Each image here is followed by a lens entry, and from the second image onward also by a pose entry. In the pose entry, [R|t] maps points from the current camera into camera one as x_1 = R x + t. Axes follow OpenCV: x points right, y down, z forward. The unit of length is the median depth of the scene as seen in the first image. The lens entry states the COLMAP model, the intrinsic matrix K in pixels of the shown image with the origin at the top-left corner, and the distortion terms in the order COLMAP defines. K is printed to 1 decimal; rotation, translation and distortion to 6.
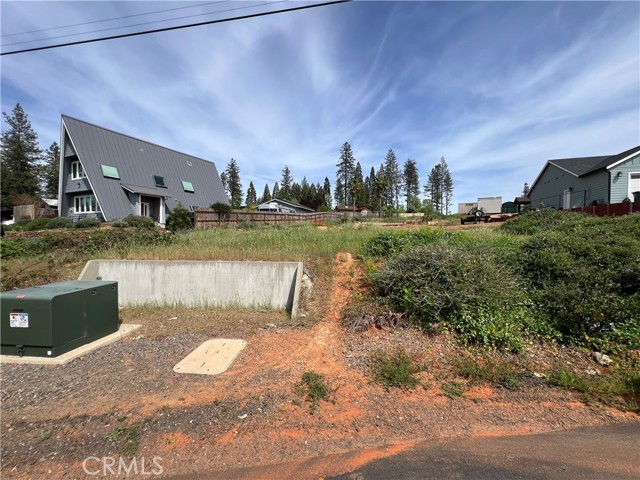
lens RADIAL K [[255.9, 0, 319.0], [0, 255.9, 237.4], [0, 0, 1]] dist [0.000747, 0.000557]
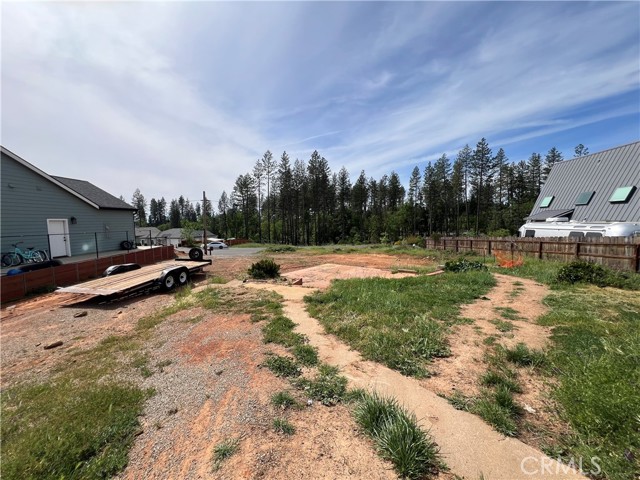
lens RADIAL K [[254.9, 0, 320.4], [0, 254.9, 245.5], [0, 0, 1]] dist [-0.003022, 0.001124]
pose [[-0.944917, 0.043166, -0.324451, 0.097824], [0.011195, 0.994948, 0.099766, -0.029377], [0.327119, 0.090639, -0.940626, 0.287733]]
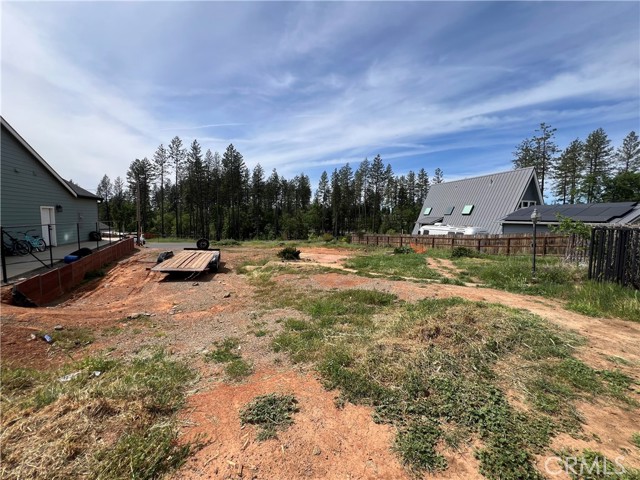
lens RADIAL K [[254.9, 0, 319.4], [0, 254.9, 240.3], [0, 0, 1]] dist [-0.003022, 0.001124]
pose [[-0.762620, 0.032266, -0.646041, 0.144292], [-0.032278, 0.995613, 0.087829, -0.029908], [0.646041, 0.087833, -0.758233, 0.297682]]
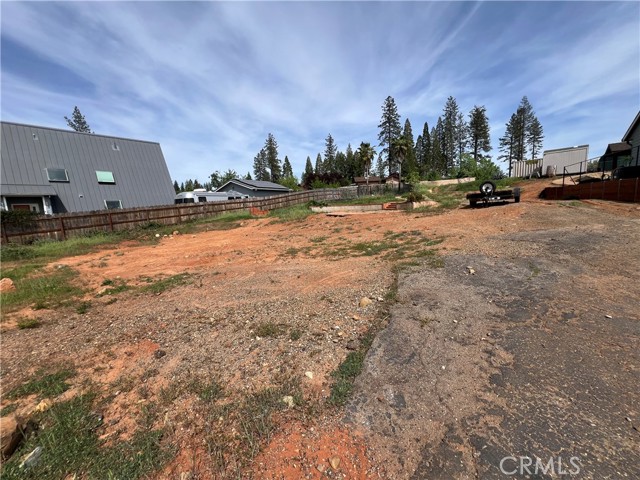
lens RADIAL K [[254.9, 0, 319.4], [0, 254.9, 240.7], [0, 0, 1]] dist [-0.003022, 0.001124]
pose [[0.967319, -0.019088, -0.252841, 0.077353], [0.050814, 0.991527, 0.119549, -0.012006], [0.248417, -0.128490, 0.960093, 0.074388]]
